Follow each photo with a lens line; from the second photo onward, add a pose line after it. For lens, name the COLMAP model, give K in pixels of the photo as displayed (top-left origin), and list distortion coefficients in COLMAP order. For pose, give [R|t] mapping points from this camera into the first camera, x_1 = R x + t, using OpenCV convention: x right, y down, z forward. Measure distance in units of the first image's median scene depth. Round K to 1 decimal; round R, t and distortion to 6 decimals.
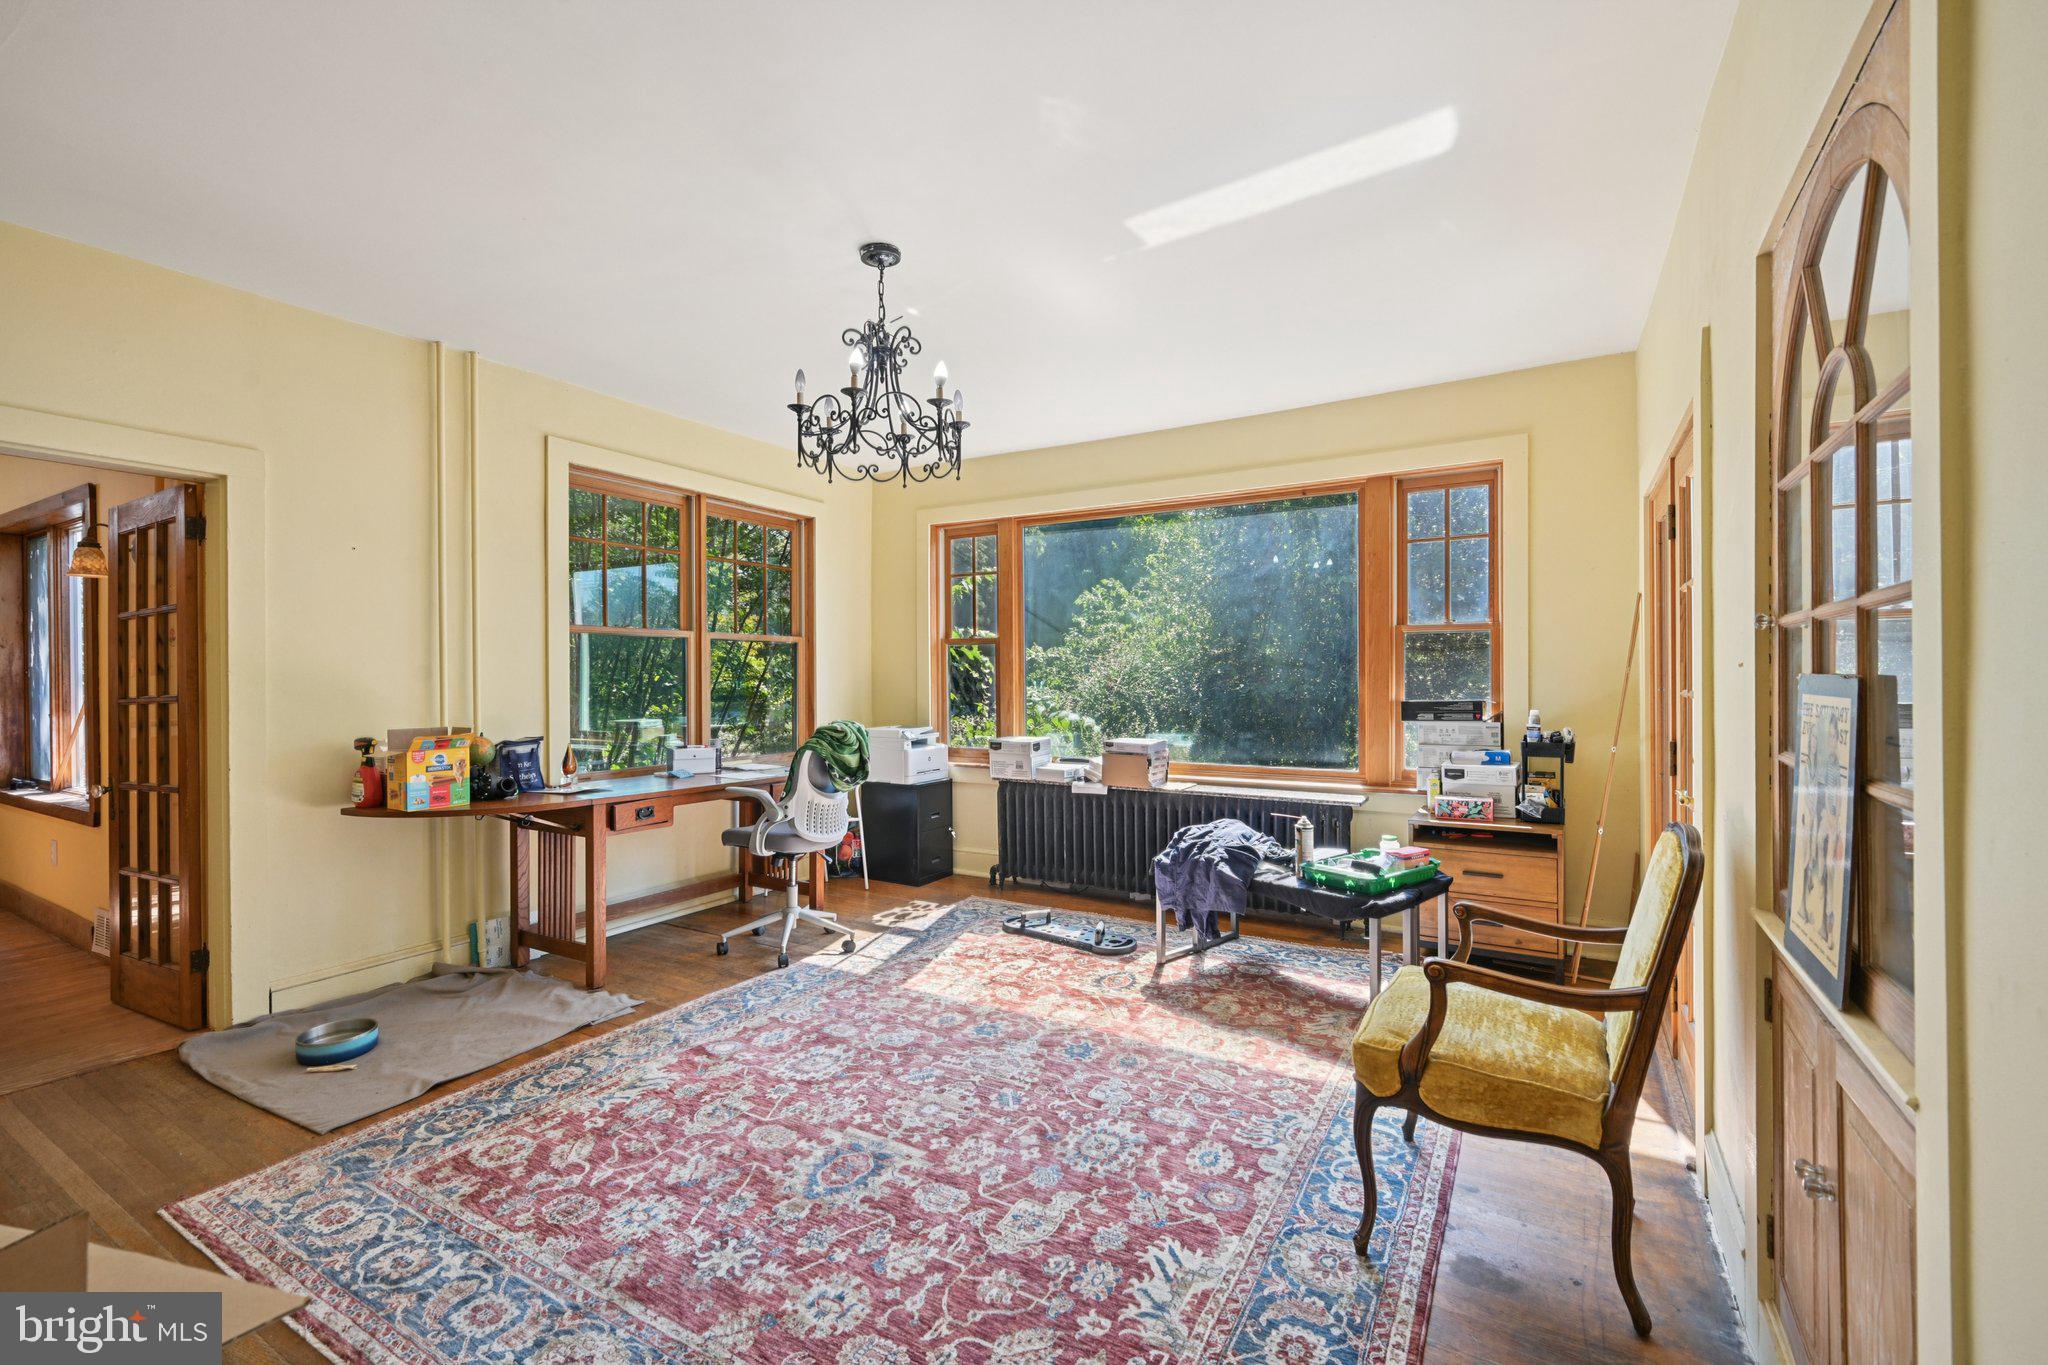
lens RADIAL K [[892.3, 0, 1033.2], [0, 892.3, 679.3], [0, 0, 1]] dist [0.006963, 0.000143]
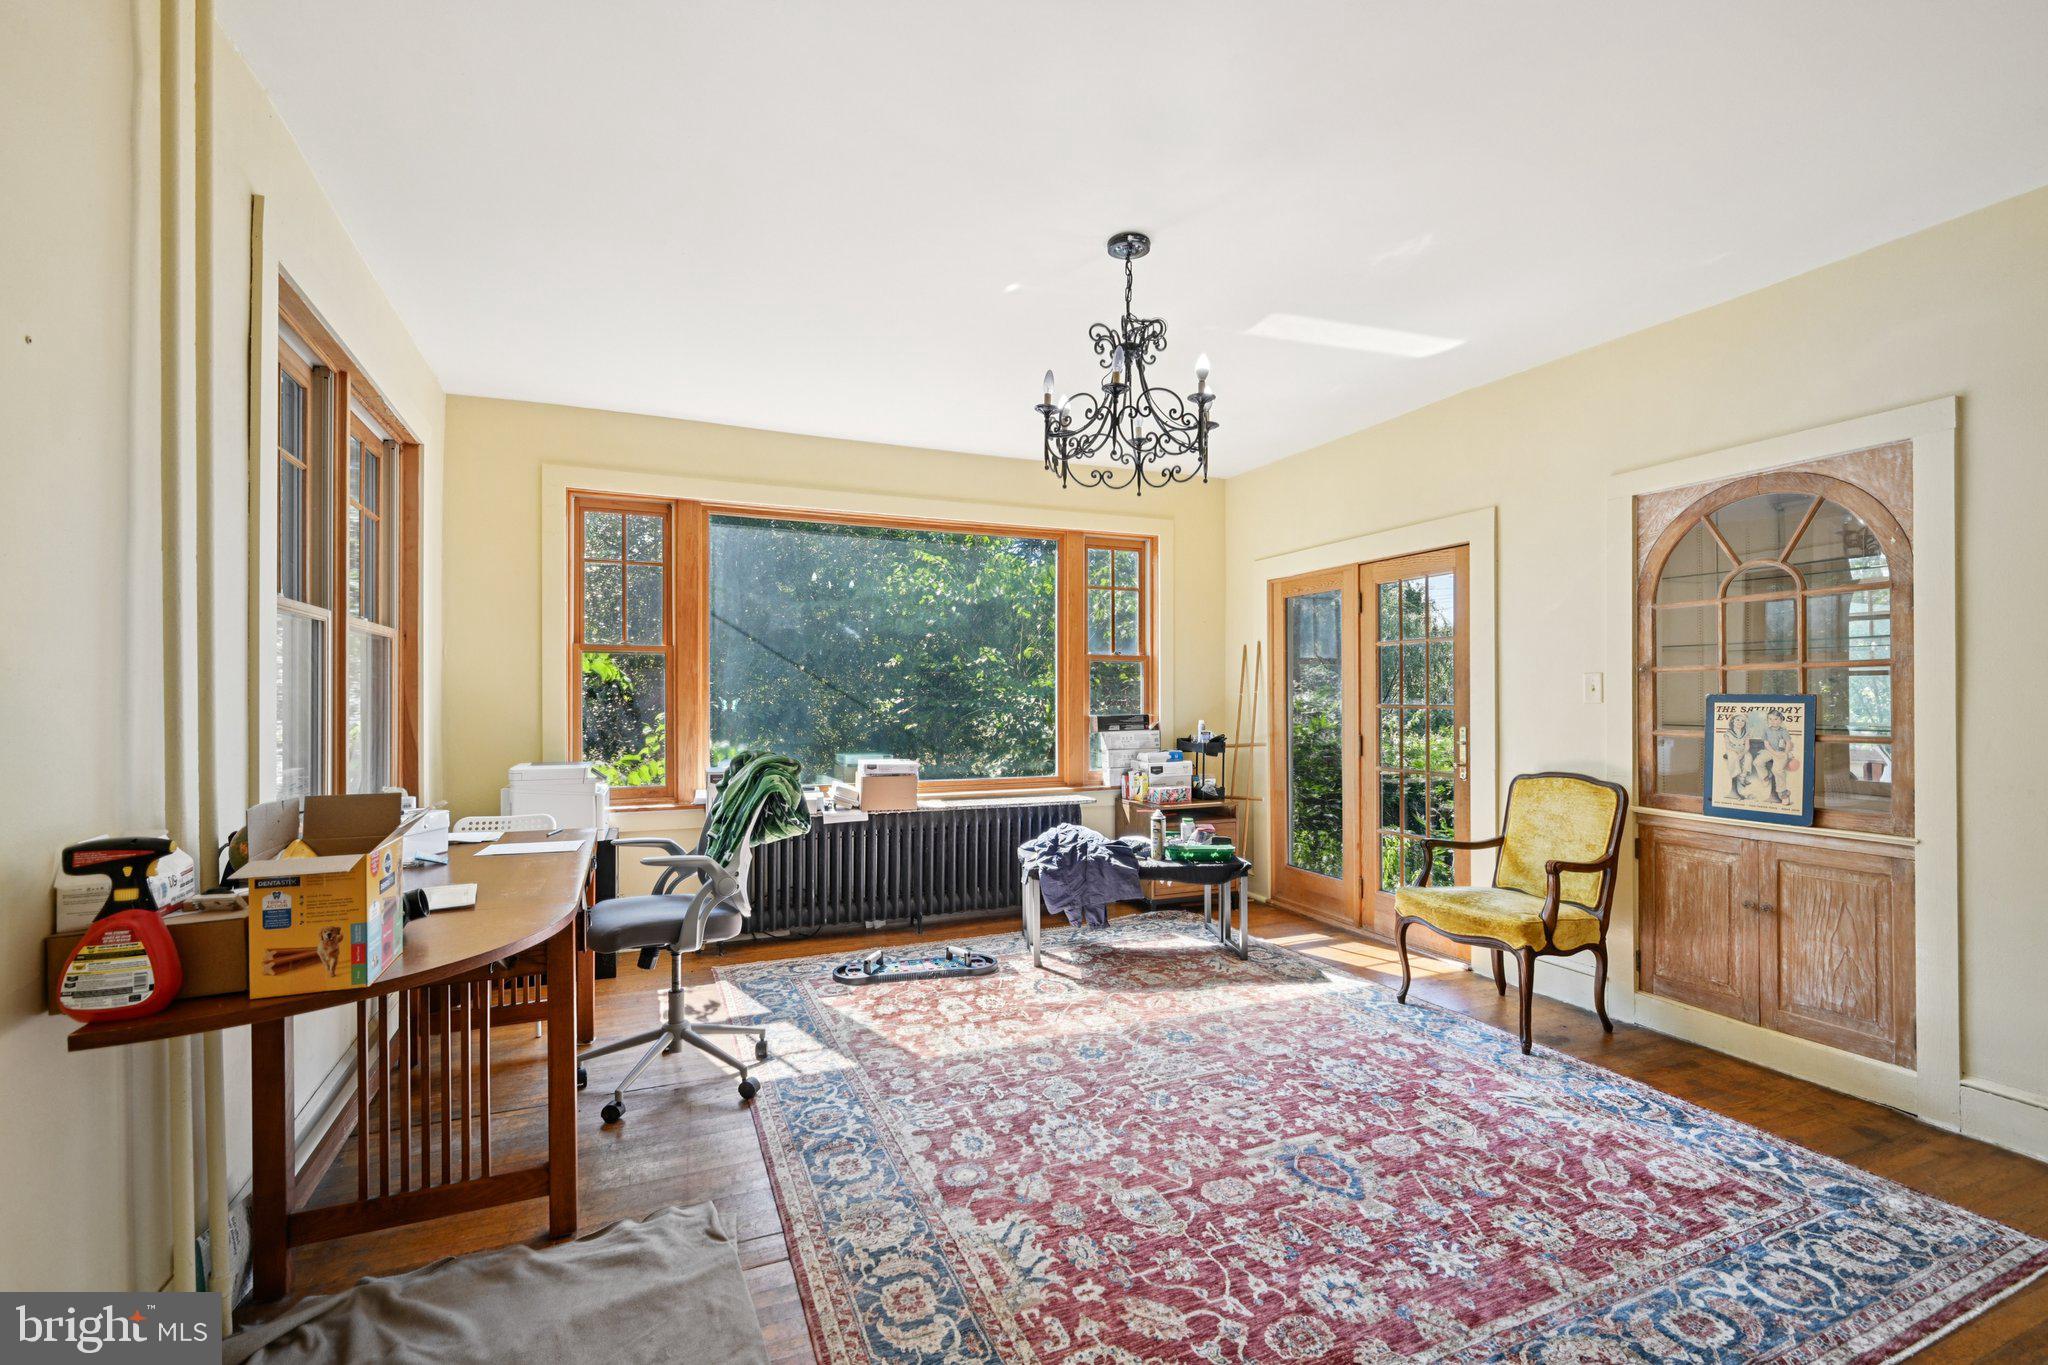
lens RADIAL K [[892.3, 0, 1029.9], [0, 892.3, 692.3], [0, 0, 1]] dist [0.006963, 0.000143]
pose [[0.580847, 0.009364, 0.813959, -0.778540], [0.000711, 0.999928, -0.012011, 0.007503], [-0.814013, 0.007556, 0.580798, 0.421865]]
